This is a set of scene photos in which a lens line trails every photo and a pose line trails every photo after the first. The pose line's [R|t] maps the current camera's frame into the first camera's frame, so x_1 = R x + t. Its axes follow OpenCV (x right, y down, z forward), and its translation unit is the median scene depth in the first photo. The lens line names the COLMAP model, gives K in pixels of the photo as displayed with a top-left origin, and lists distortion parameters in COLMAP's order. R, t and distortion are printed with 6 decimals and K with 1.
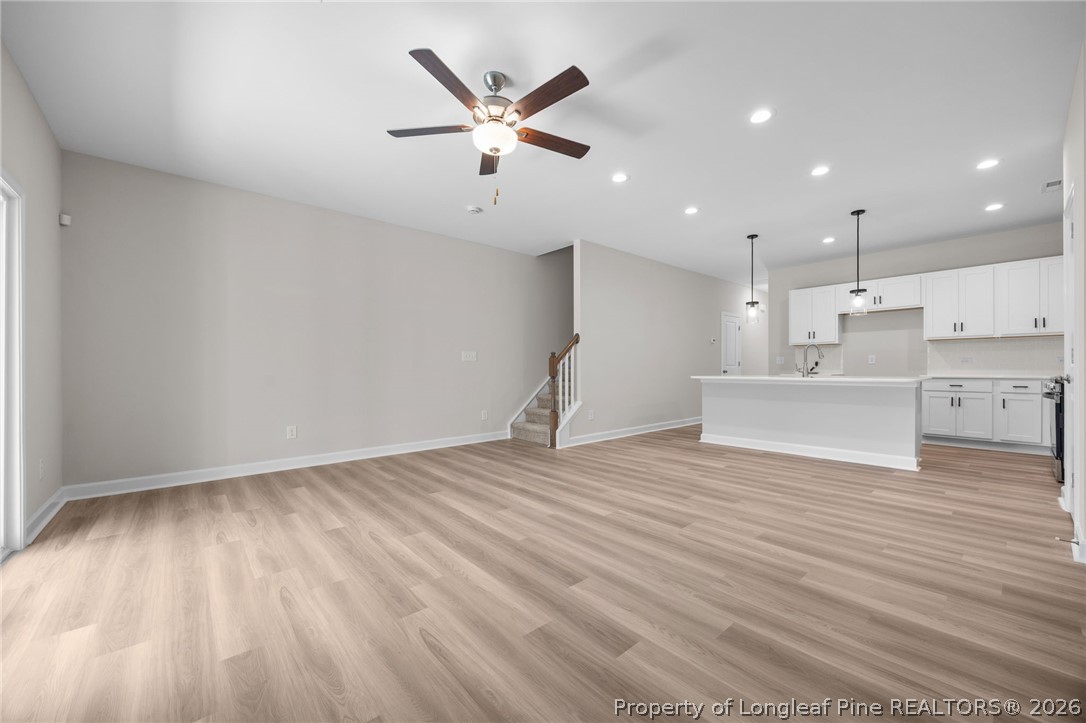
lens RADIAL K [[414.0, 0, 548.6], [0, 414.0, 369.8], [0, 0, 1]] dist [-0.001511, -0.000940]
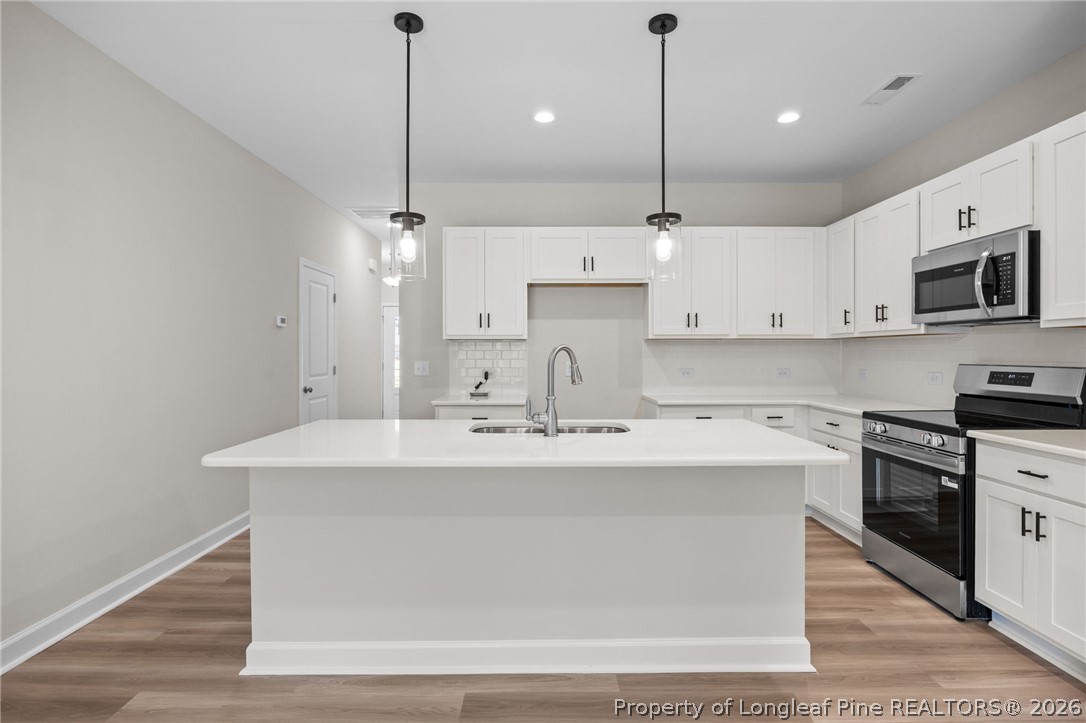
lens RADIAL K [[531.5, 0, 546.7], [0, 531.5, 356.0], [0, 0, 1]] dist [-0.013336, 0.001747]
pose [[0.657217, 0.000314, 0.753701, 0.389934], [0.002273, 0.999995, -0.002398, -0.076751], [-0.753698, 0.003289, 0.657213, 1.020317]]
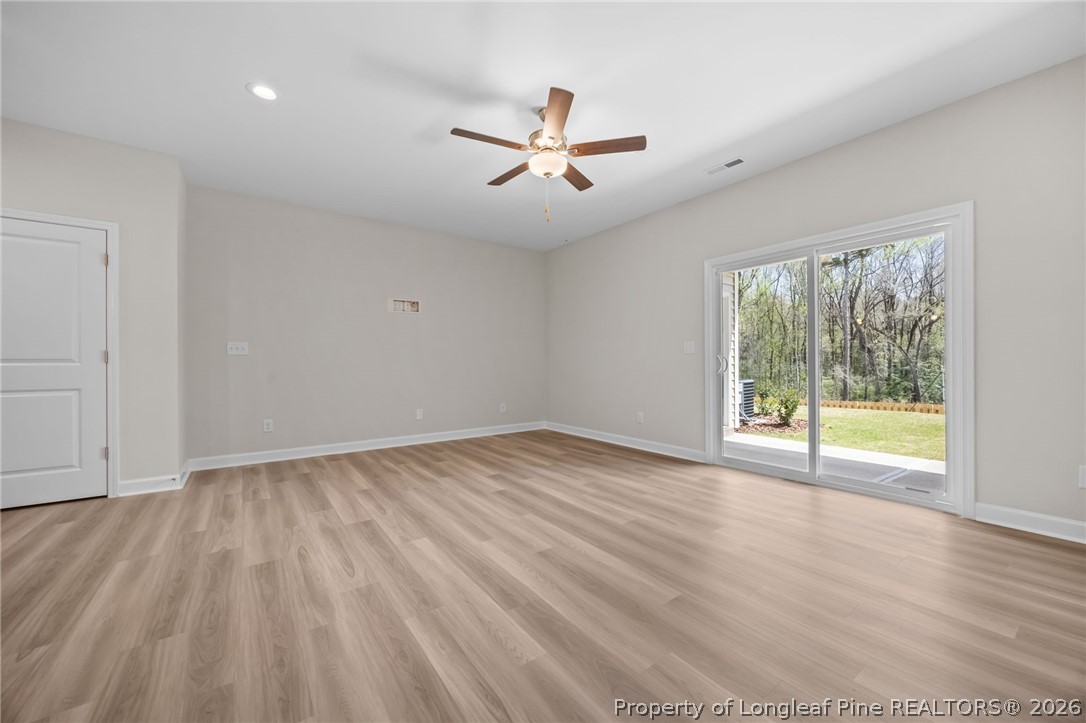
lens RADIAL K [[414.0, 0, 548.2], [0, 414.0, 363.2], [0, 0, 1]] dist [-0.001511, -0.000940]
pose [[-0.996004, 0.008037, 0.088943, -0.167070], [0.008750, 0.999933, 0.007627, -0.008616], [-0.088876, 0.008375, -0.996007, 1.569237]]
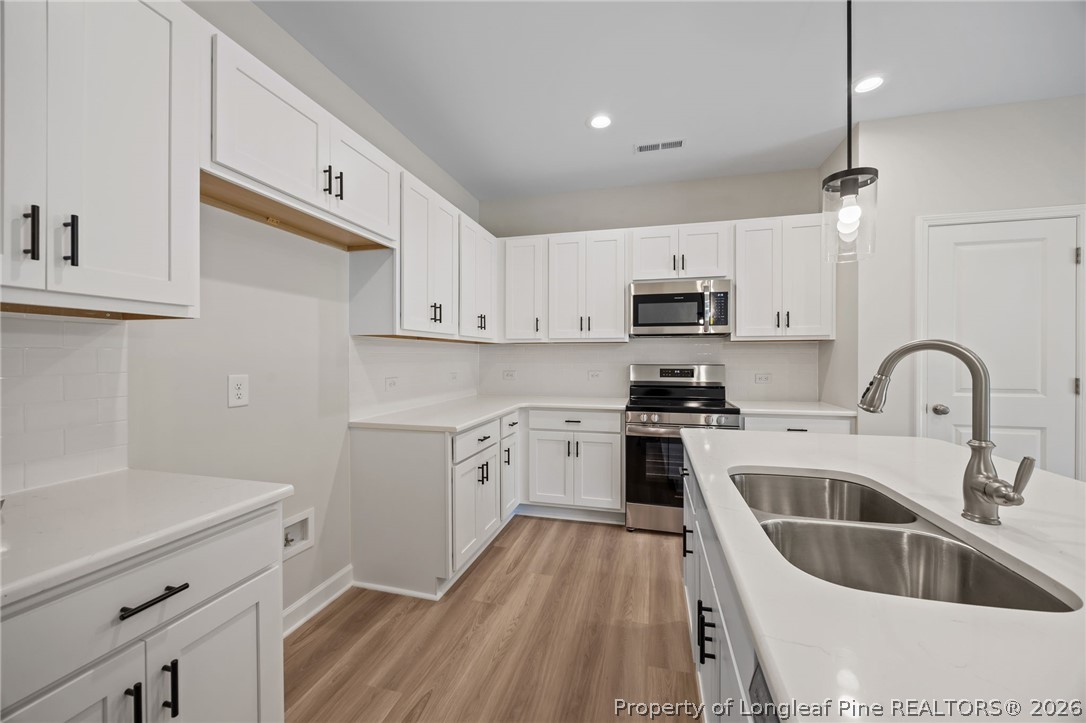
lens RADIAL K [[414.0, 0, 543.7], [0, 414.0, 358.3], [0, 0, 1]] dist [-0.001511, -0.000940]
pose [[-0.558112, 0.002917, 0.829761, 0.849539], [0.009803, 0.999947, 0.003079, -0.083408], [-0.829708, 0.009852, -0.558111, 1.856143]]
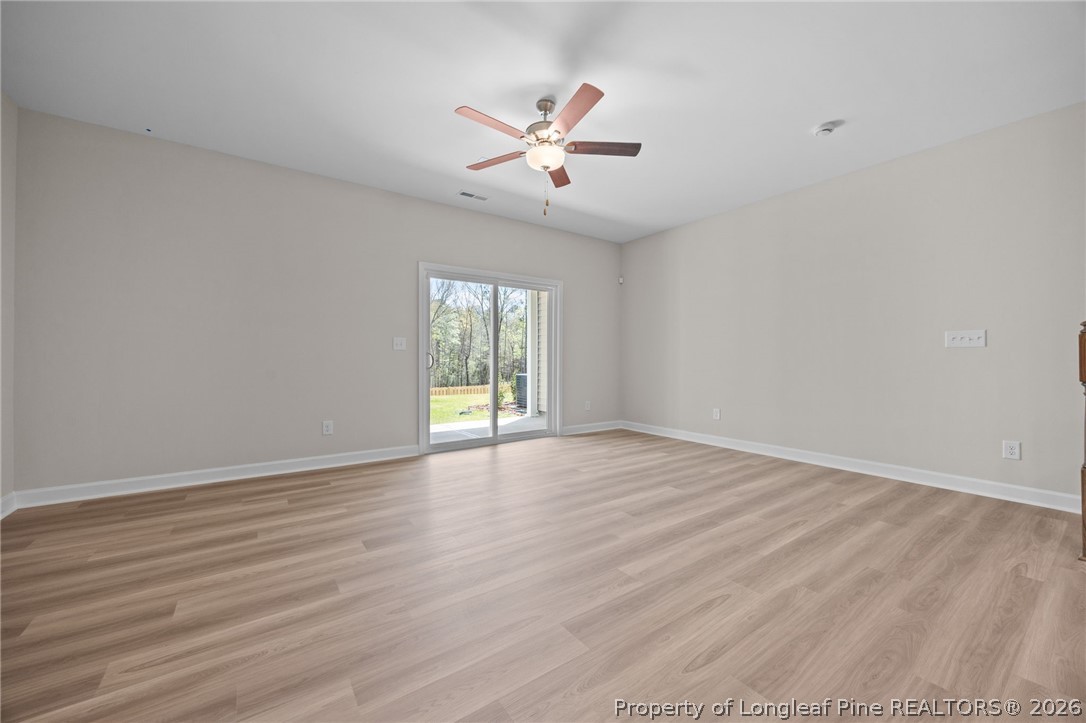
lens RADIAL K [[414.0, 0, 544.8], [0, 414.0, 358.8], [0, 0, 1]] dist [-0.001511, -0.000940]
pose [[-0.108481, 0.004157, -0.994090, 0.730040], [-0.005301, 0.999975, 0.004760, -0.006426], [0.994084, 0.005786, -0.108456, 0.819577]]
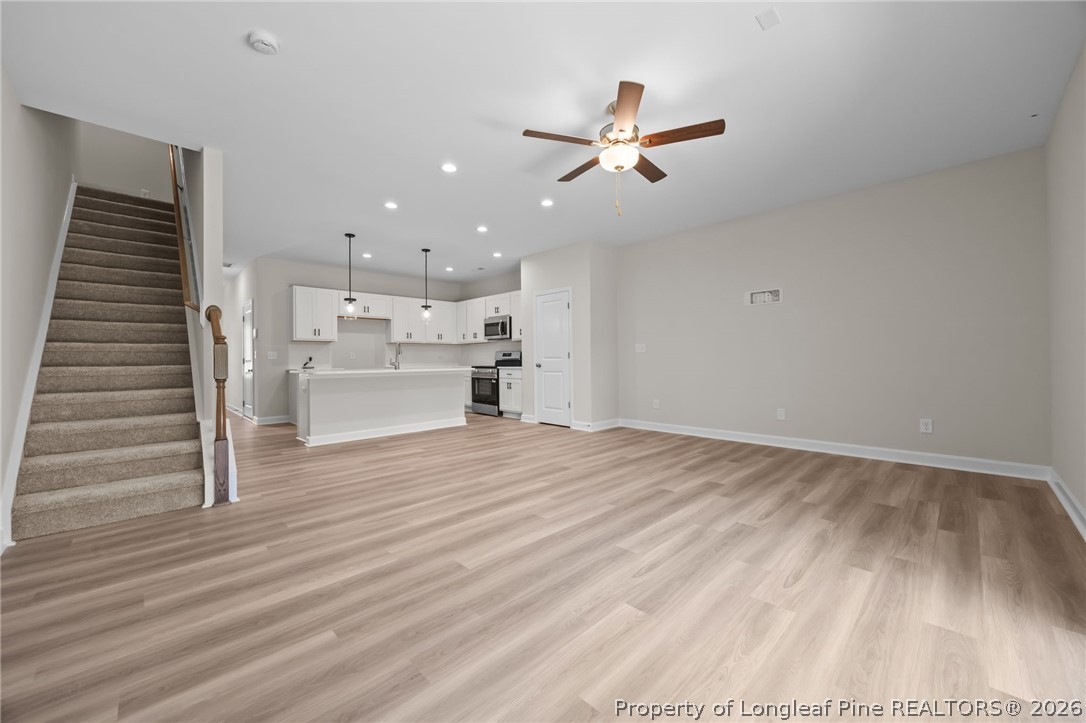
lens RADIAL K [[414.0, 0, 542.5], [0, 414.0, 356.9], [0, 0, 1]] dist [-0.001511, -0.000940]
pose [[-0.048572, 0.010721, 0.998762, -0.910864], [0.015000, 0.999837, -0.010003, -0.001132], [-0.998707, 0.014496, -0.048725, 0.926430]]
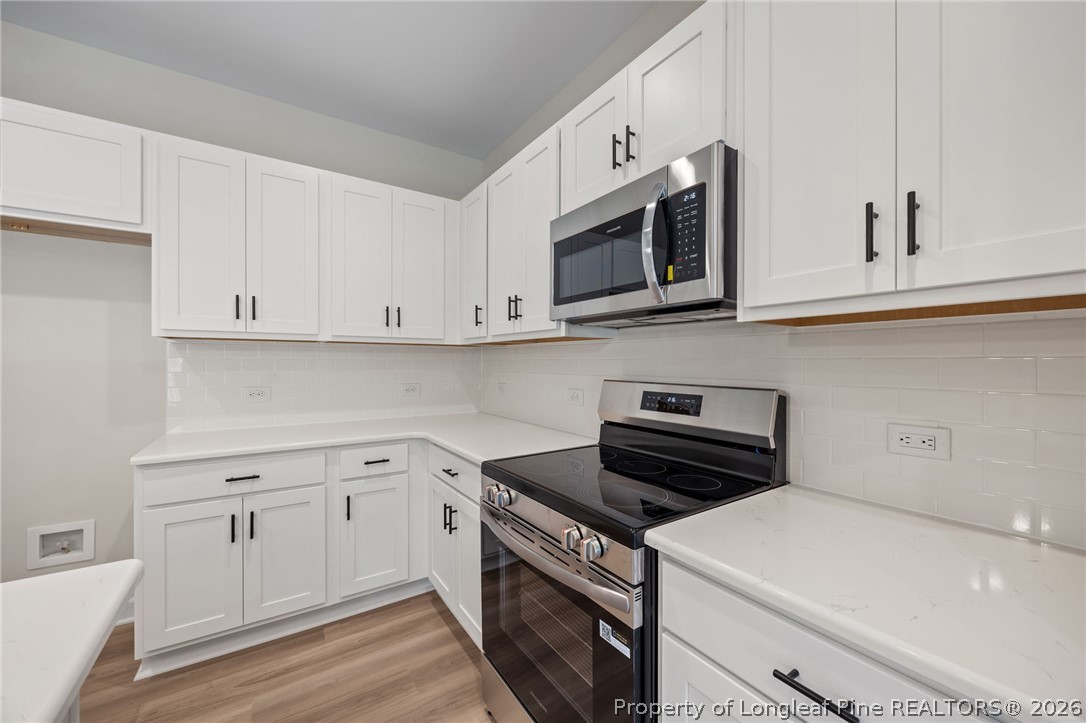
lens RADIAL K [[414.0, 0, 546.9], [0, 414.0, 363.4], [0, 0, 1]] dist [-0.001511, -0.000940]
pose [[0.126268, 0.001123, 0.991996, 1.047934], [0.002063, 0.999997, -0.001394, -0.083680], [-0.991994, 0.002223, 0.126266, 1.091155]]
